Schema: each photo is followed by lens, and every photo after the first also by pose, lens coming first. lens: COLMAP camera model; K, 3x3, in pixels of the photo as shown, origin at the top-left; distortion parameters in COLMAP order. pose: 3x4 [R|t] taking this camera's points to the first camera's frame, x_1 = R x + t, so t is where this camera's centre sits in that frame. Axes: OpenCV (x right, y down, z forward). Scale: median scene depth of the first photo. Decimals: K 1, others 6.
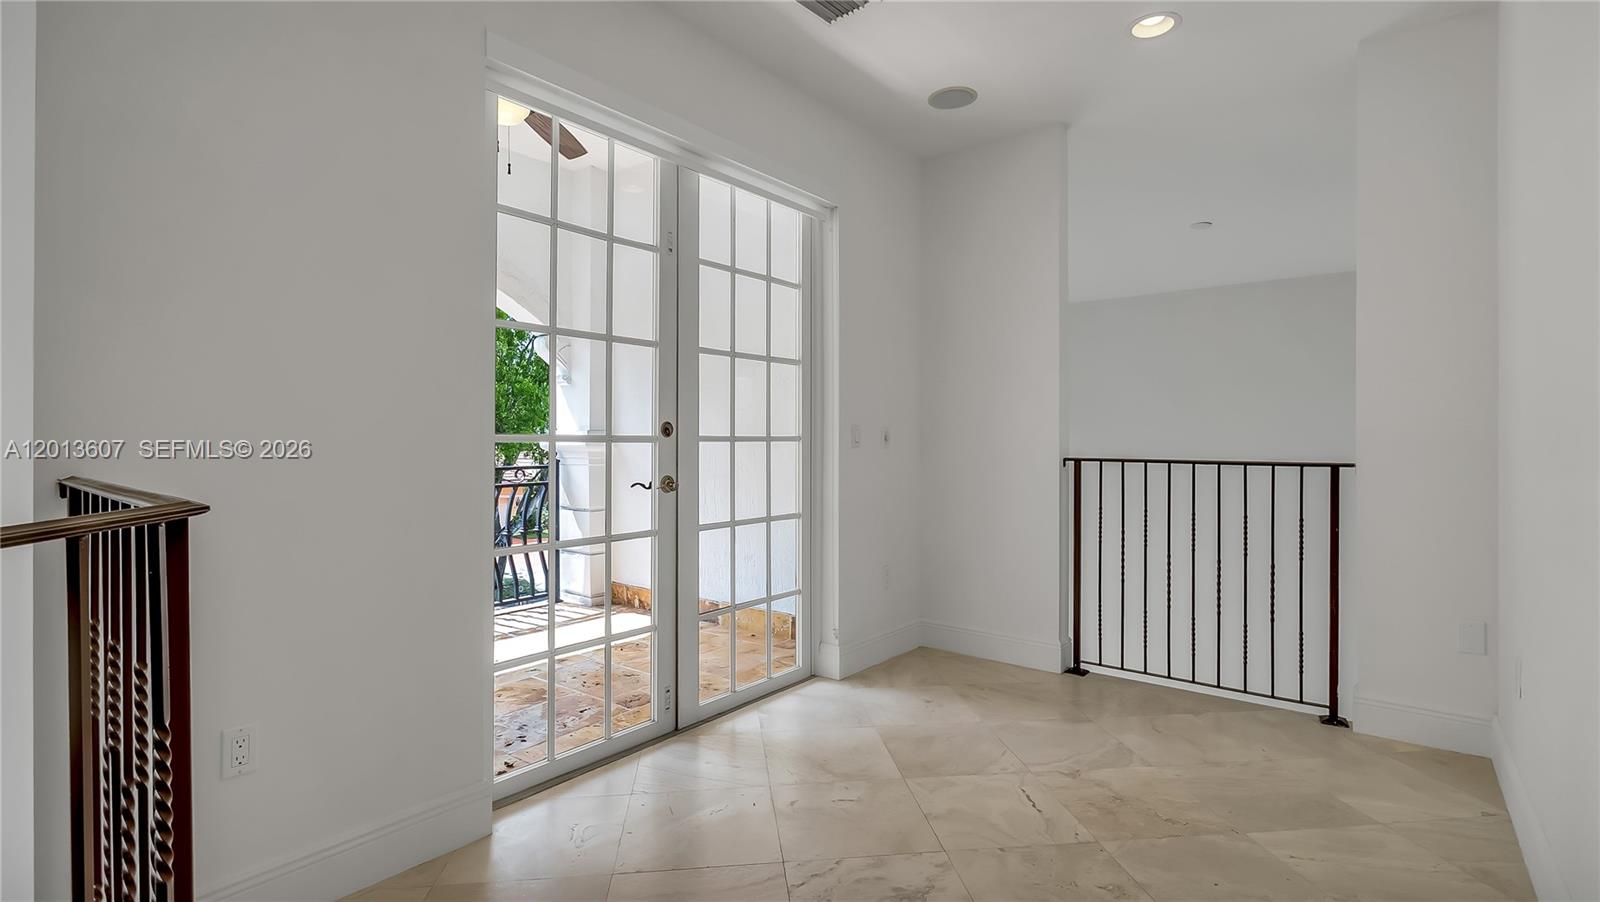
lens RADIAL K [[750.3, 0, 800.0], [0, 750.3, 451.0], [0, 0, 1]] dist [-0.000710, 0.000074]
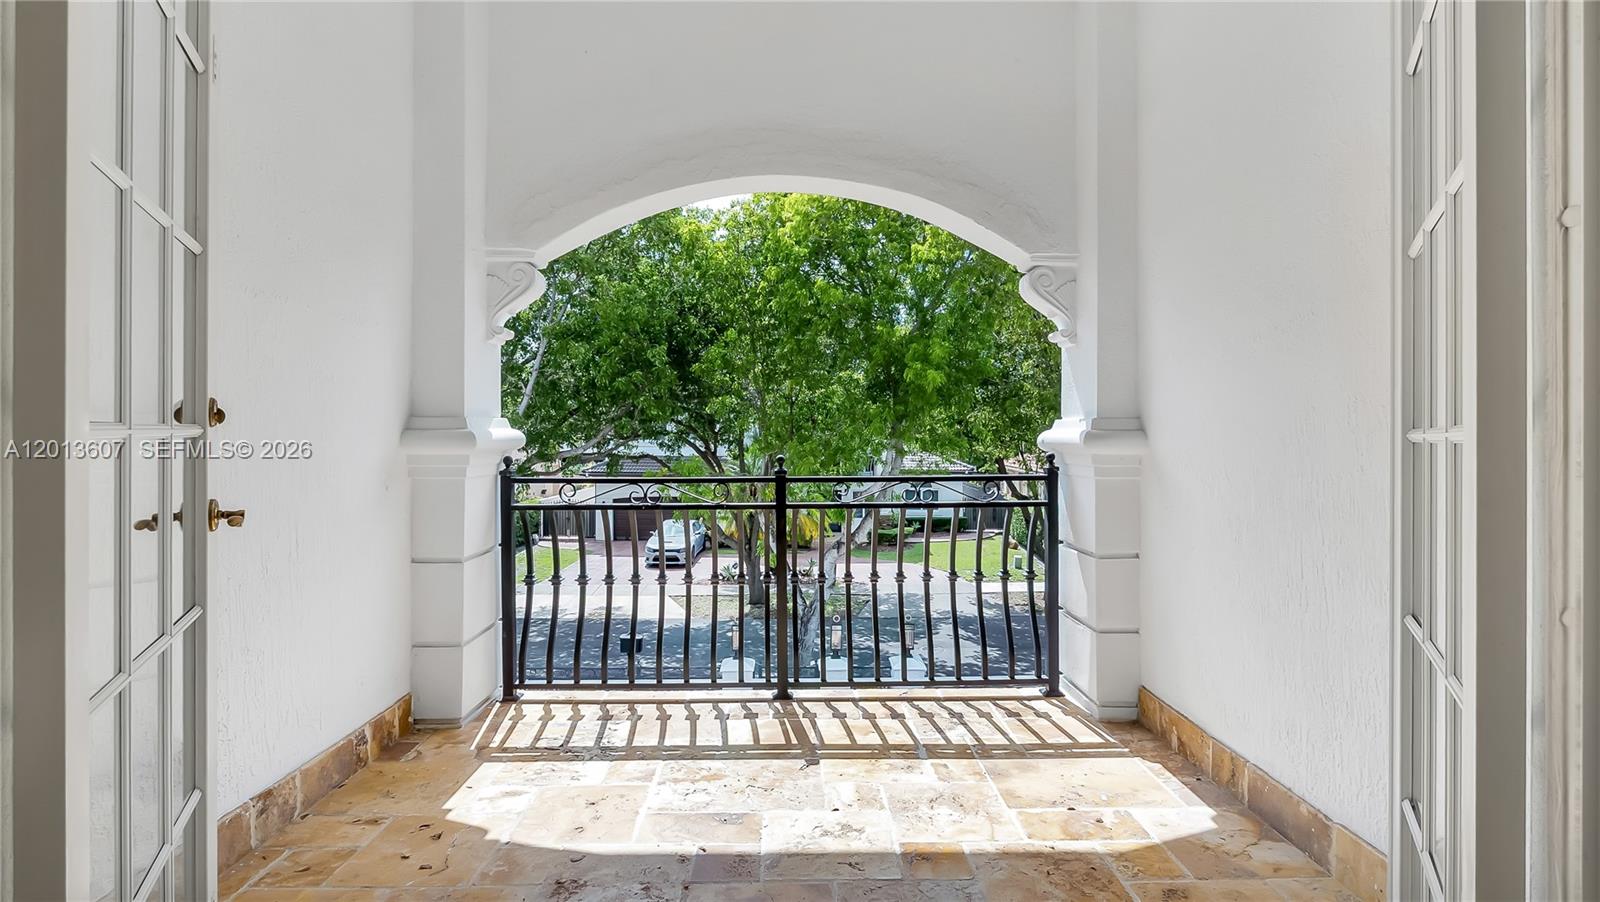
lens RADIAL K [[750.3, 0, 800.0], [0, 750.3, 451.0], [0, 0, 1]] dist [-0.000710, 0.000074]
pose [[0.621577, 0.017248, -0.783163, 0.045385], [-0.009679, 0.999850, 0.014338, -0.012361], [0.783293, -0.001332, 0.621651, 0.700882]]
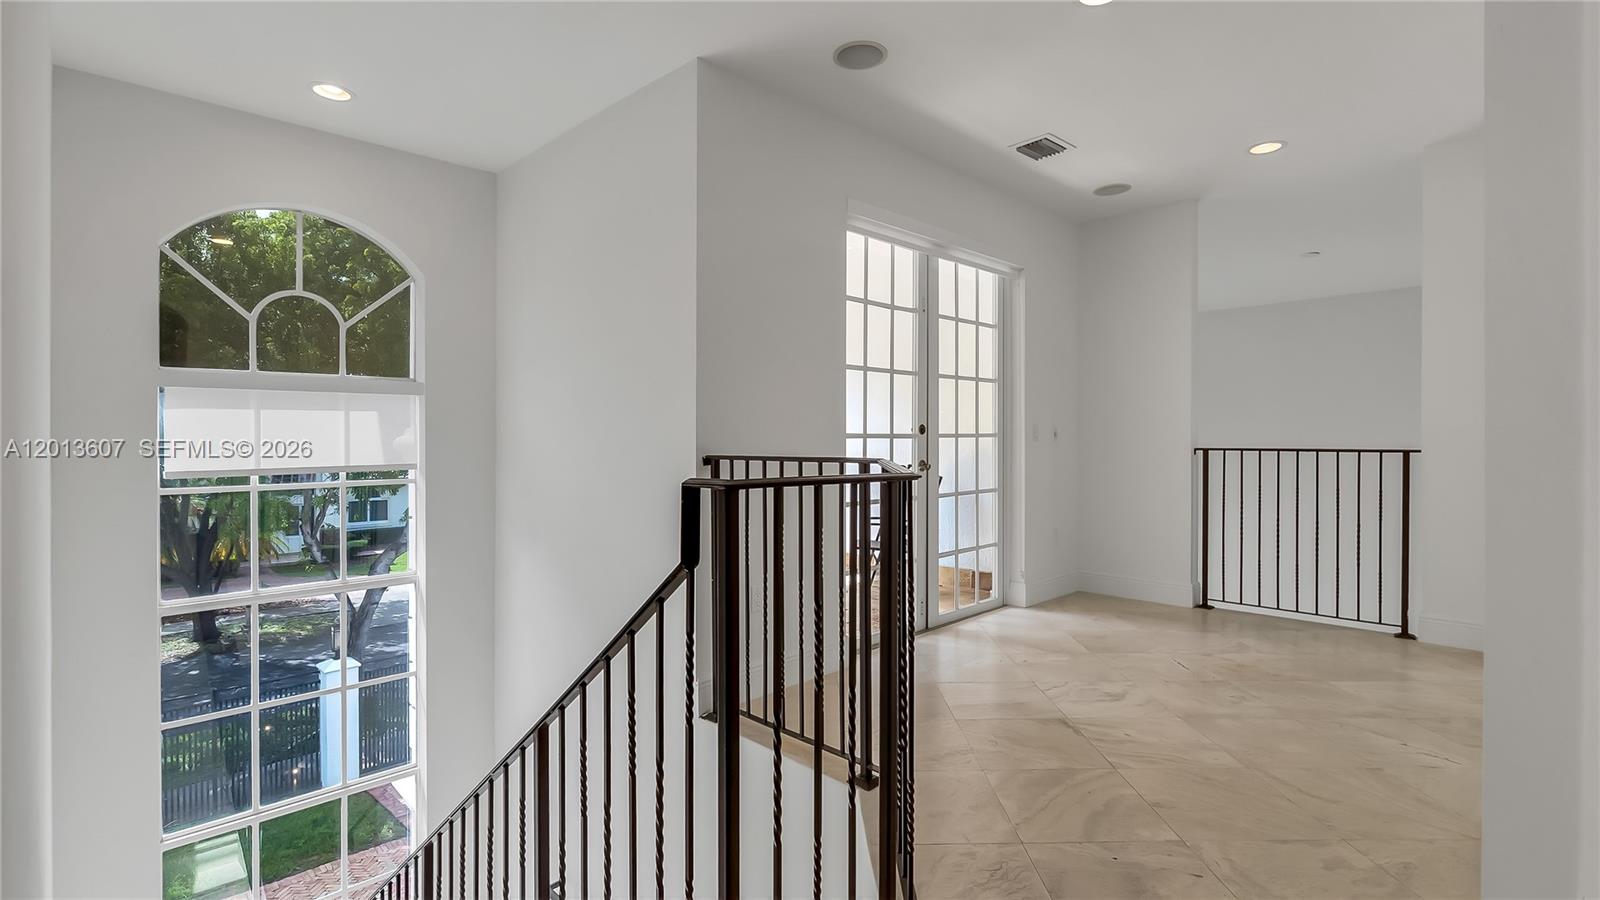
lens RADIAL K [[740.8, 0, 800.4], [0, 740.8, 458.6], [0, 0, 1]] dist [0.000300, -0.000120]
pose [[0.992244, -0.004072, -0.124235, -0.192391], [0.005657, 0.999907, 0.012413, 0.007973], [0.124173, -0.013020, 0.992175, -0.422061]]
